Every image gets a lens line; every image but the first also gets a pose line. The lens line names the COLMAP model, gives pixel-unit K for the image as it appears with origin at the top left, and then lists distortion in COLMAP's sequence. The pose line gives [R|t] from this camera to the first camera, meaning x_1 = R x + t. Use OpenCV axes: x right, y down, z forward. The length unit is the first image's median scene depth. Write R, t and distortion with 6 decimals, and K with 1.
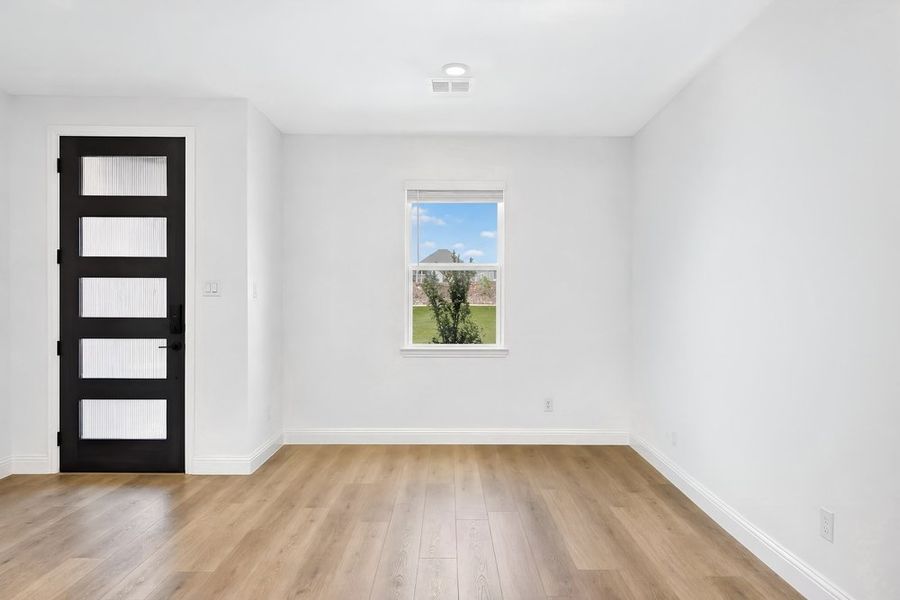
lens RADIAL K [[600.5, 0, 450.8], [0, 600.5, 302.7], [0, 0, 1]] dist [0.004506, -0.008870]
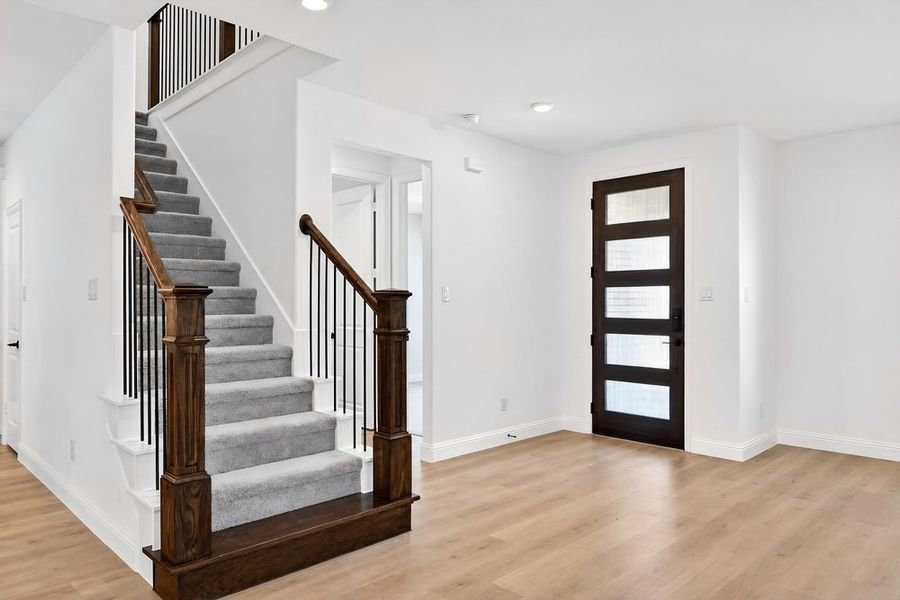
lens RADIAL K [[600.5, 0, 452.3], [0, 600.5, 298.5], [0, 0, 1]] dist [0.004506, -0.008870]
pose [[0.709203, -0.008118, -0.704958, 0.069334], [-0.005222, 0.999846, -0.016767, 0.007054], [0.704985, 0.015573, 0.709051, -0.165863]]
